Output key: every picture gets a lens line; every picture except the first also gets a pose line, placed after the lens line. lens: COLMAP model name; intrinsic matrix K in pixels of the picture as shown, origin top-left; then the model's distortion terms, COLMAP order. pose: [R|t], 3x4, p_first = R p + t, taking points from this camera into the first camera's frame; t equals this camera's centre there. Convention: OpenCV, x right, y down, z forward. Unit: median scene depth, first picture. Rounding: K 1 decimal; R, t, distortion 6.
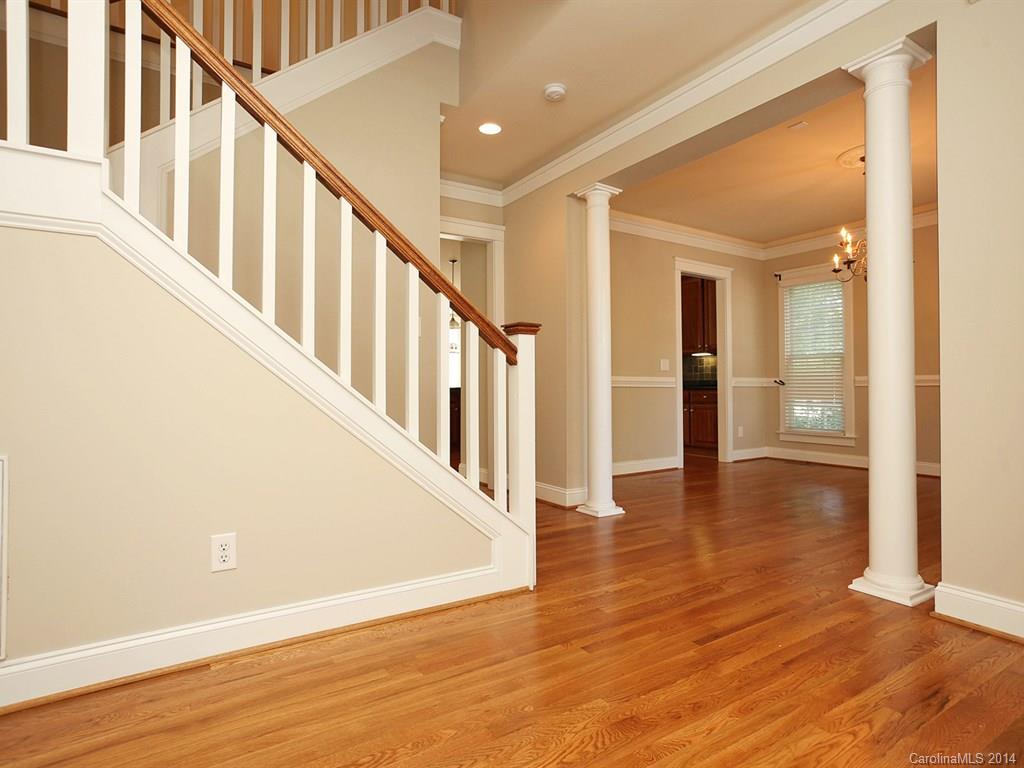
lens RADIAL K [[552.9, 0, 516.3], [0, 552.9, 377.2], [0, 0, 1]] dist [-0.047854, 0.026551]
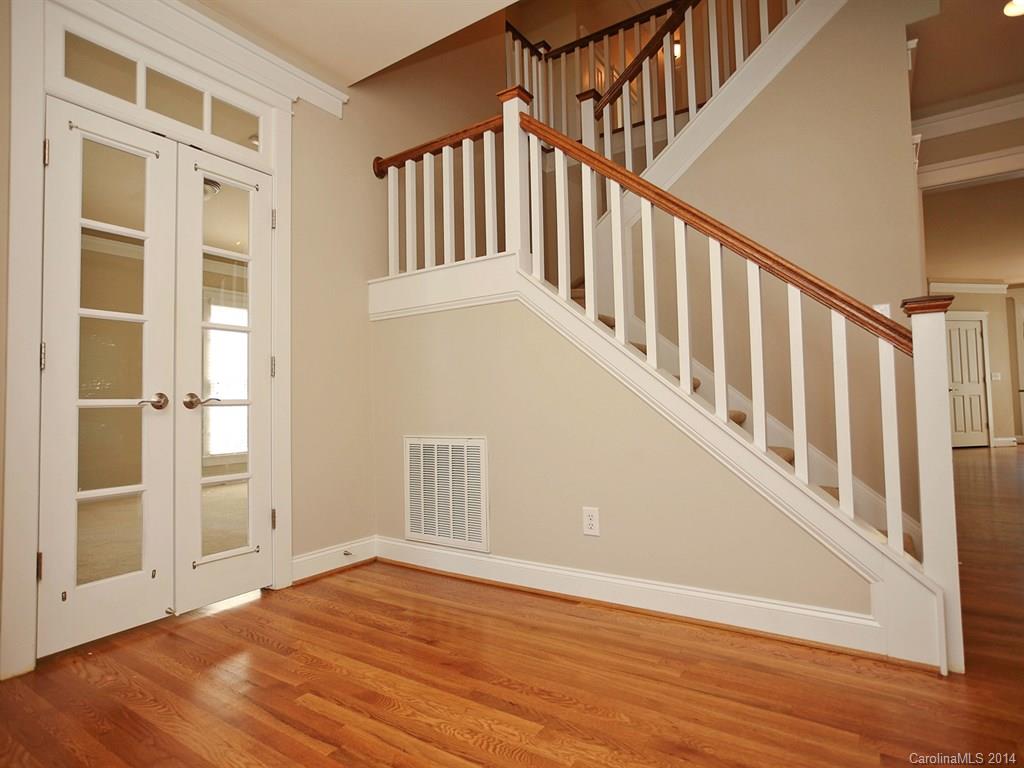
lens RADIAL K [[552.9, 0, 507.5], [0, 552.9, 379.7], [0, 0, 1]] dist [-0.047854, 0.026551]
pose [[0.407416, -0.037956, -0.912454, 0.564009], [0.036624, 0.999011, -0.025204, 0.007785], [0.912508, -0.023149, 0.408403, 0.271097]]
